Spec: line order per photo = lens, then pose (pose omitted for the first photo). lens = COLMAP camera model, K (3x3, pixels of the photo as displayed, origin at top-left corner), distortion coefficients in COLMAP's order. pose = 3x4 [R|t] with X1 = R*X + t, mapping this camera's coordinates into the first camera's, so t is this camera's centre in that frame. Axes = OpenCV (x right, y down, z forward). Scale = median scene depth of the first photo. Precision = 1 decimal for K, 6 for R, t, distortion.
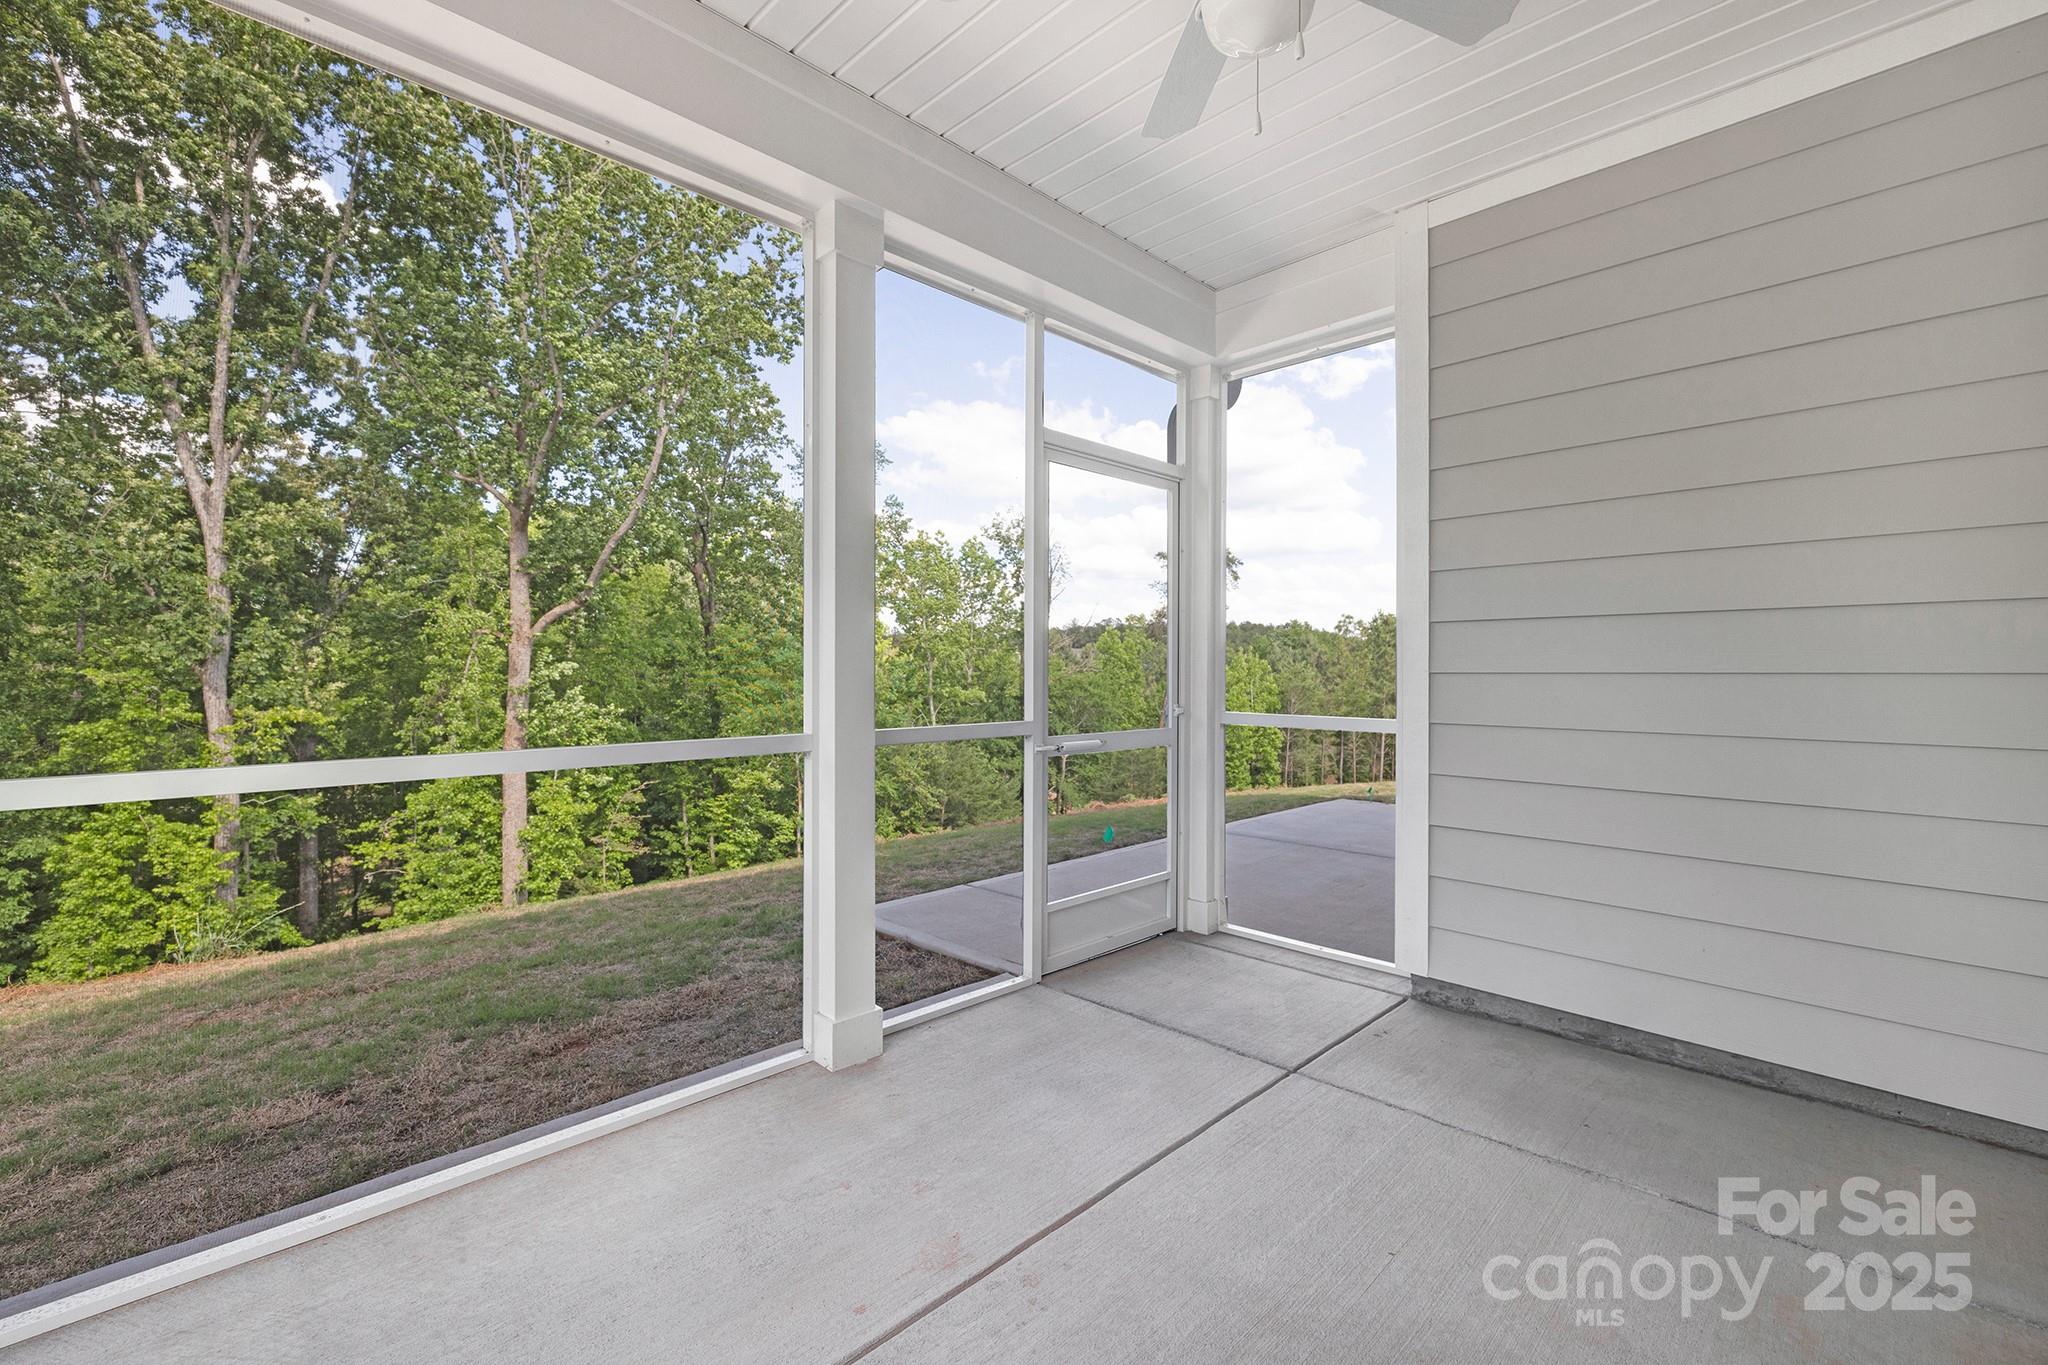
lens RADIAL K [[869.2, 0, 1029.5], [0, 869.2, 675.7], [0, 0, 1]] dist [0.000833, -0.000140]
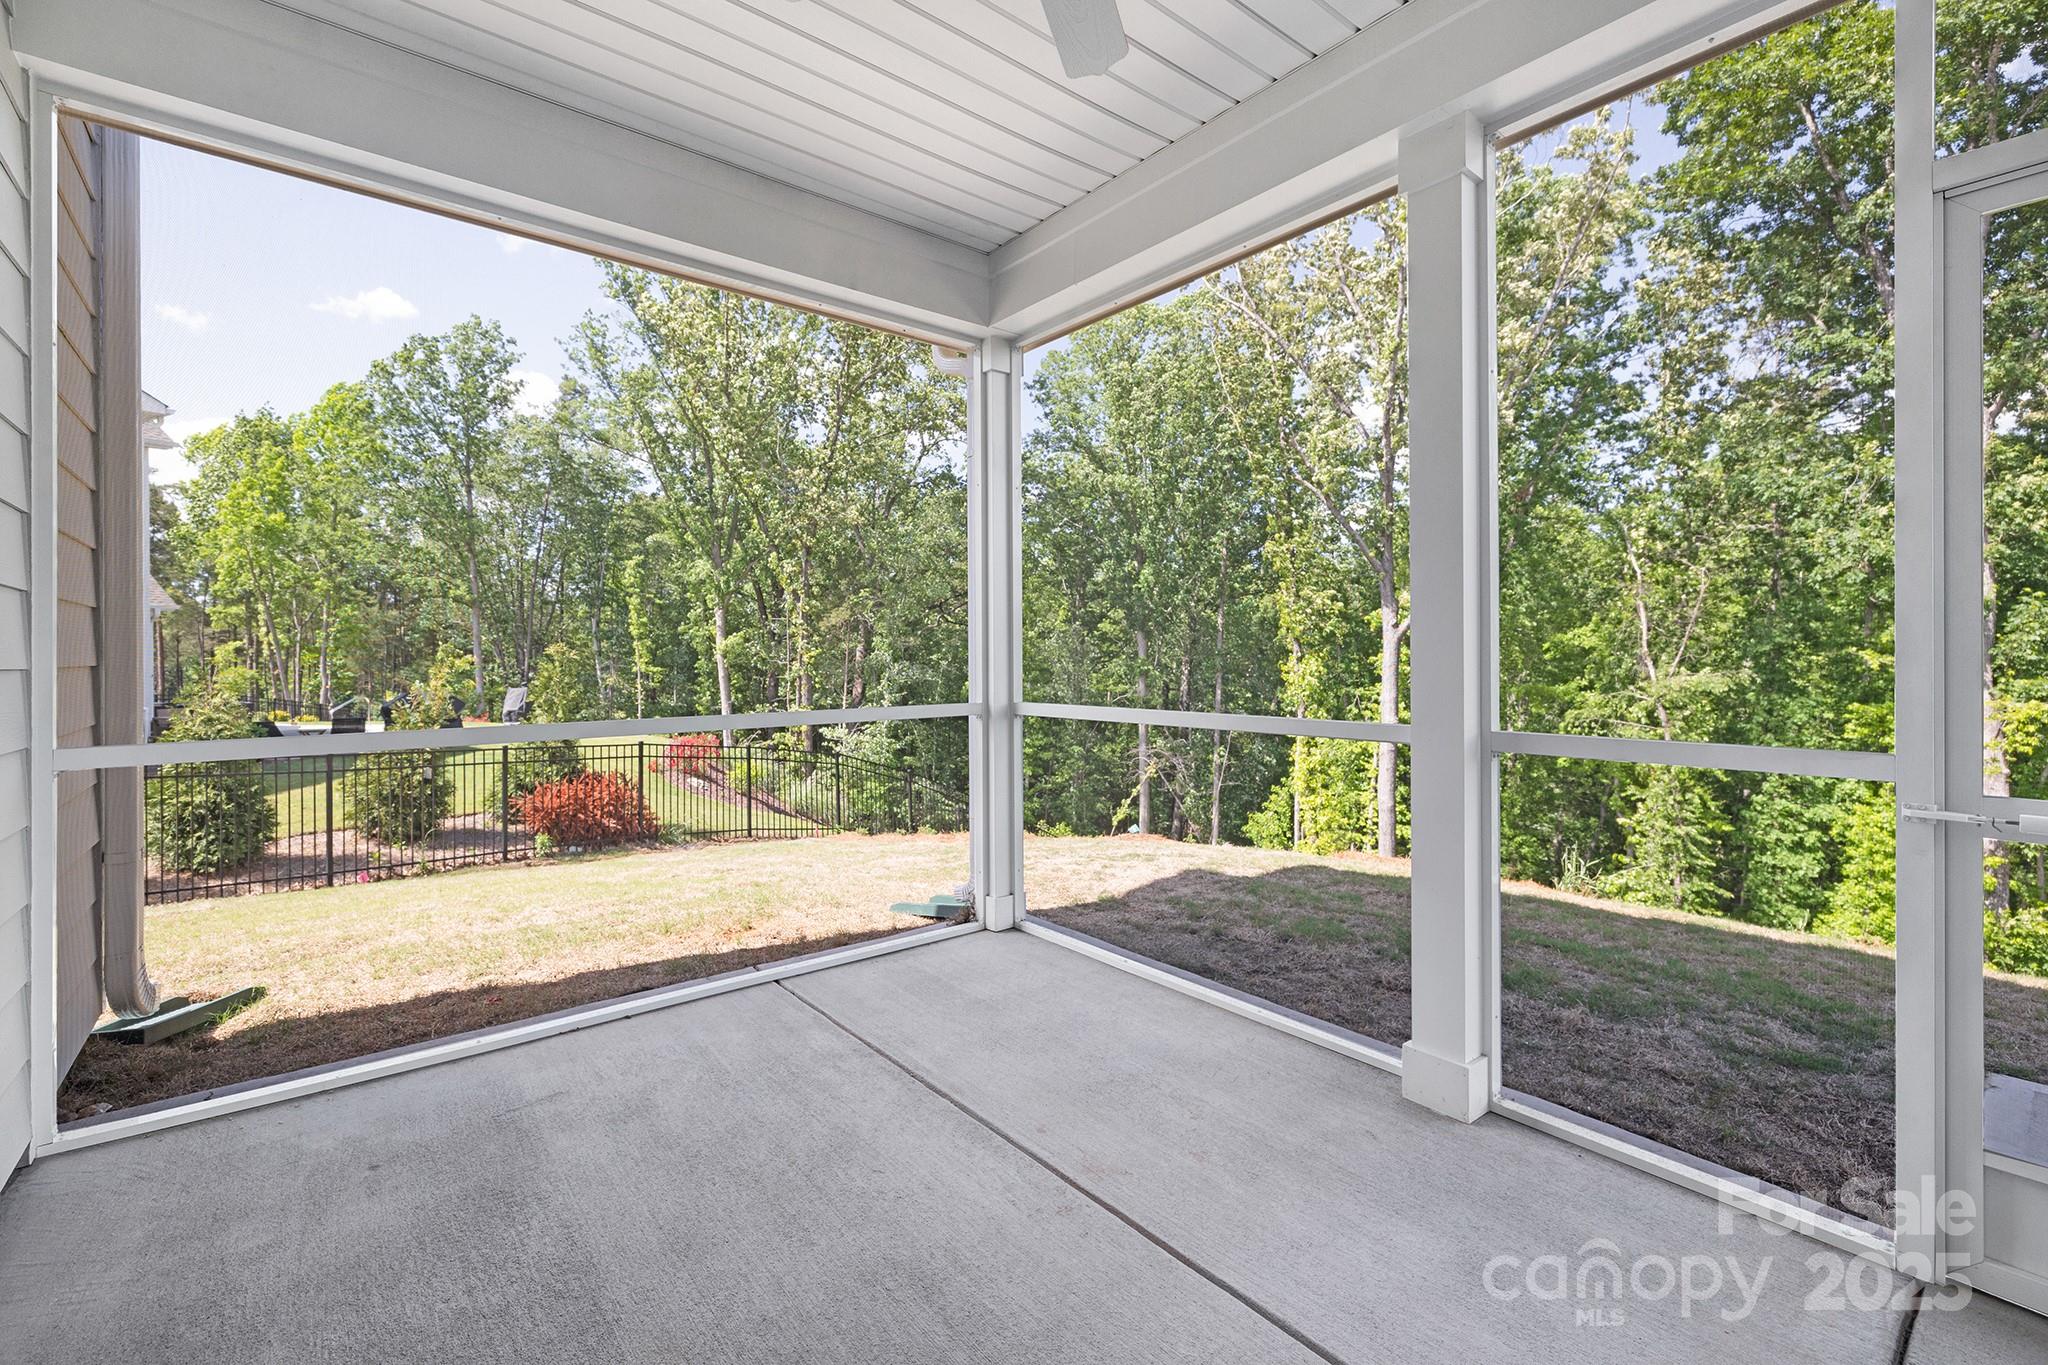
lens RADIAL K [[869.2, 0, 1029.5], [0, 869.2, 675.7], [0, 0, 1]] dist [0.000833, -0.000140]
pose [[-0.092112, 0.019965, -0.995549, 0.762208], [-0.003599, 0.999786, 0.020383, -0.007737], [0.995742, 0.005461, -0.092020, 0.731145]]
